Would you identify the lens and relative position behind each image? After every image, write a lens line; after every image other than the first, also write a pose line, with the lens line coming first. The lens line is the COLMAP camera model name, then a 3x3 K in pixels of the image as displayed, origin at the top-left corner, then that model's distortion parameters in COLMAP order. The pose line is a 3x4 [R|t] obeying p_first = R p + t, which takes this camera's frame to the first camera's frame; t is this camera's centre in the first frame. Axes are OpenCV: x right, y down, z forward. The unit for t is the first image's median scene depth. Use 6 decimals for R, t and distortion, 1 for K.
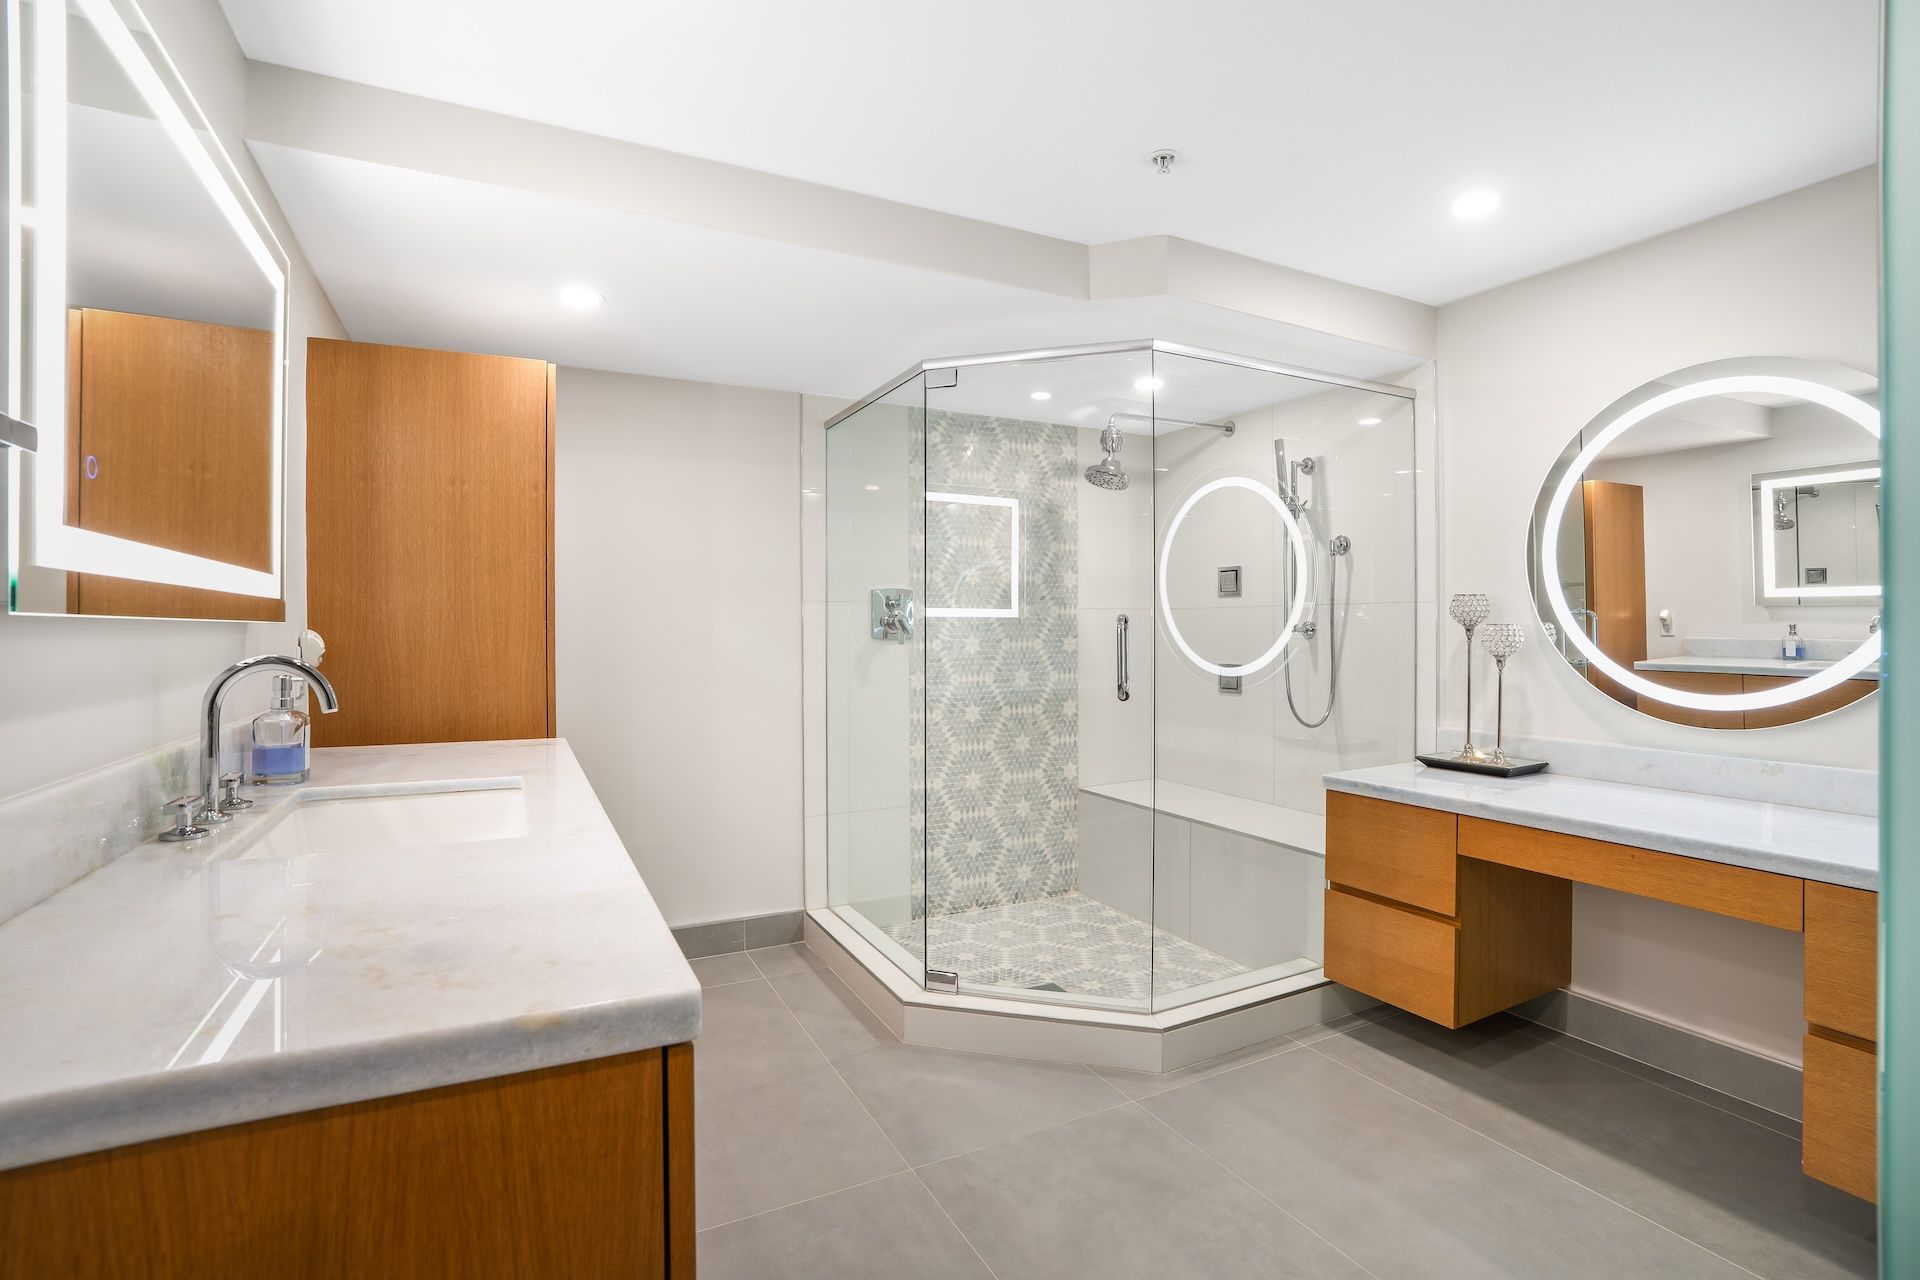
lens RADIAL K [[900.7, 0, 963.6], [0, 900.7, 661.9], [0, 0, 1]] dist [-0.070887, 0.030706]
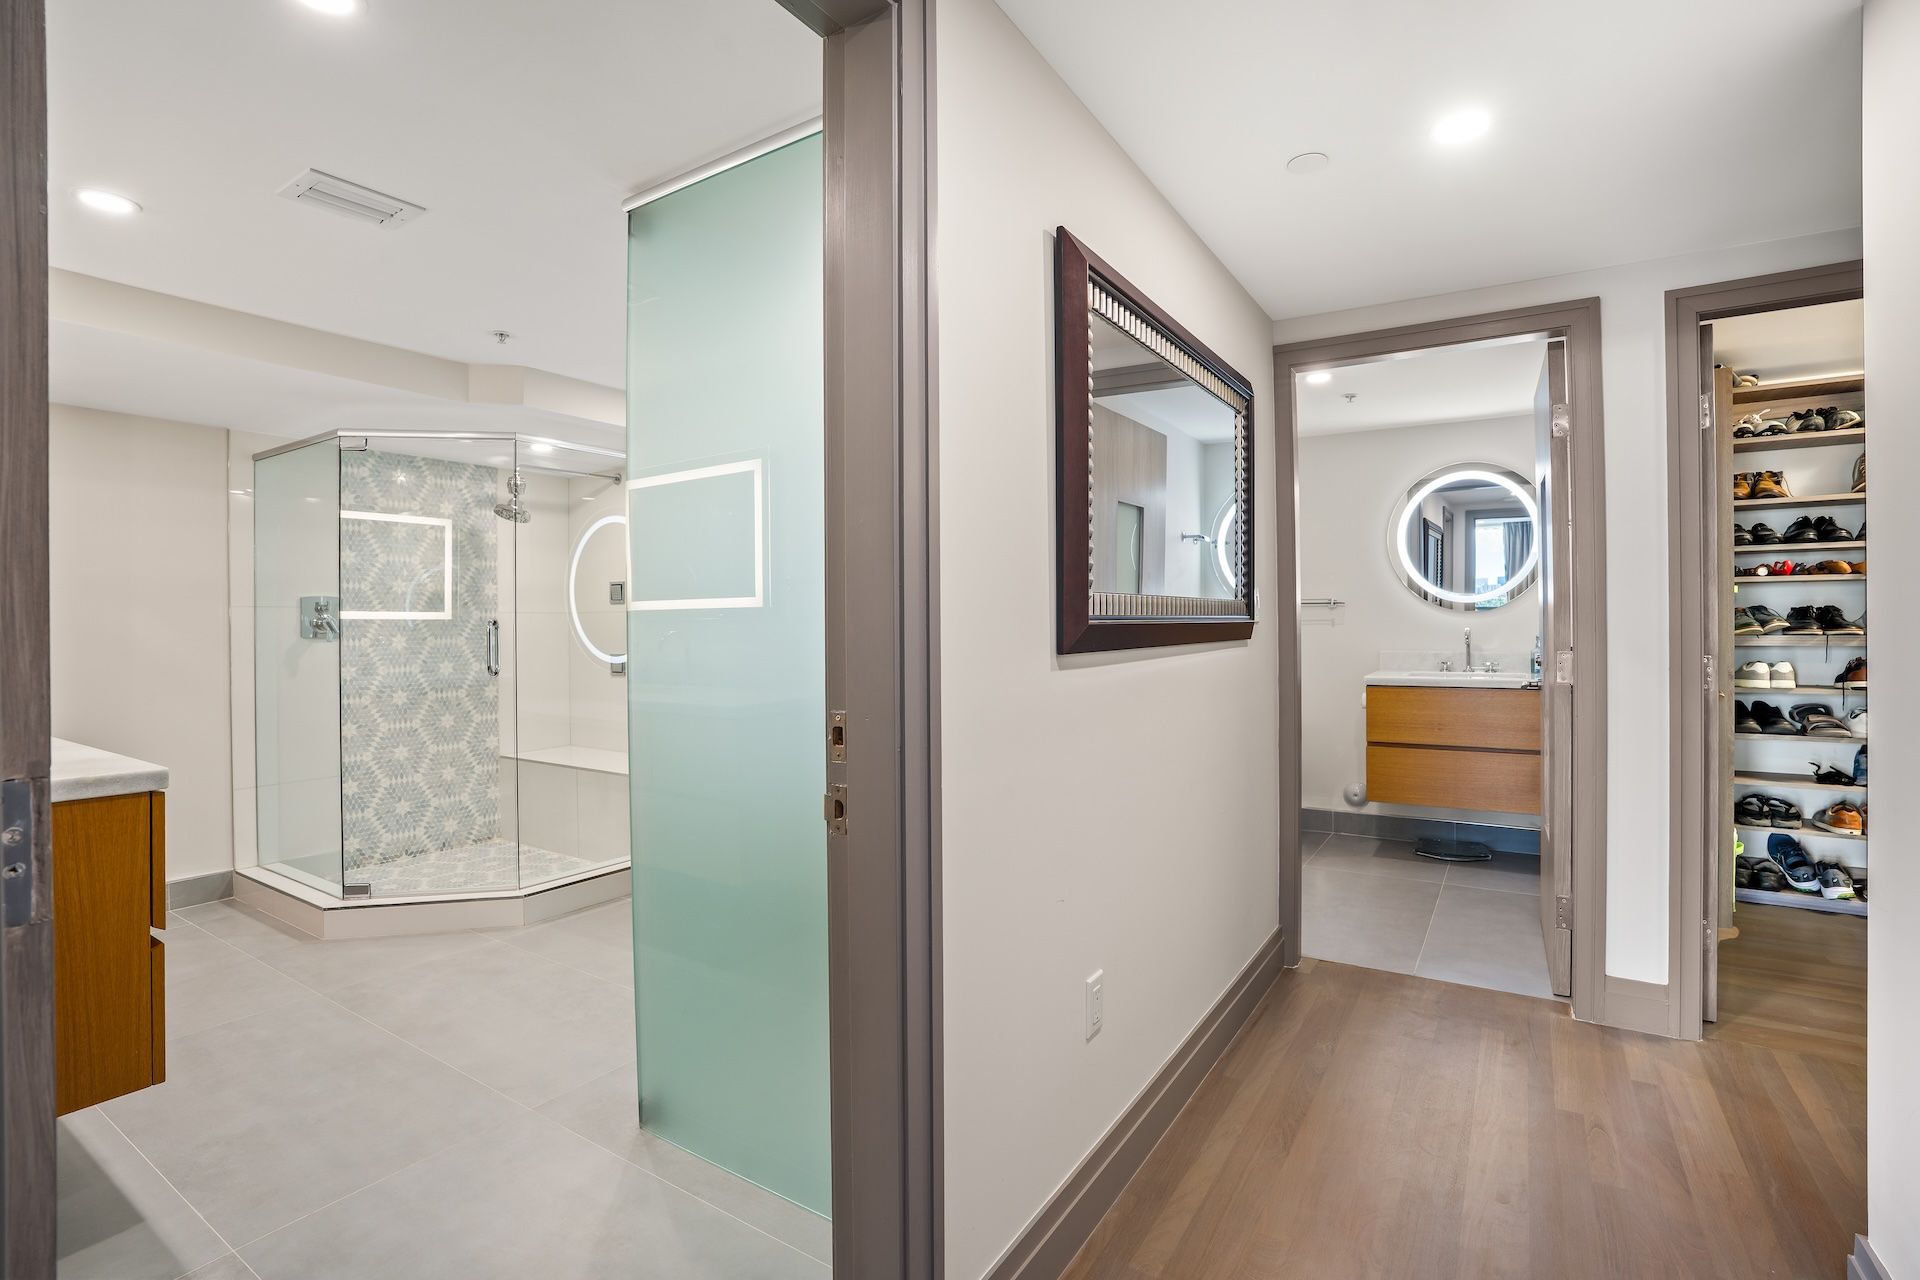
lens RADIAL K [[900.5, 0, 960.0], [0, 900.5, 640.0], [0, 0, 1]] dist [-0.072402, 0.029060]
pose [[0.870166, -0.008949, 0.492677, 0.085112], [0.020053, 0.999650, -0.017260, 0.014255], [-0.492350, 0.024899, 0.870041, -0.418923]]
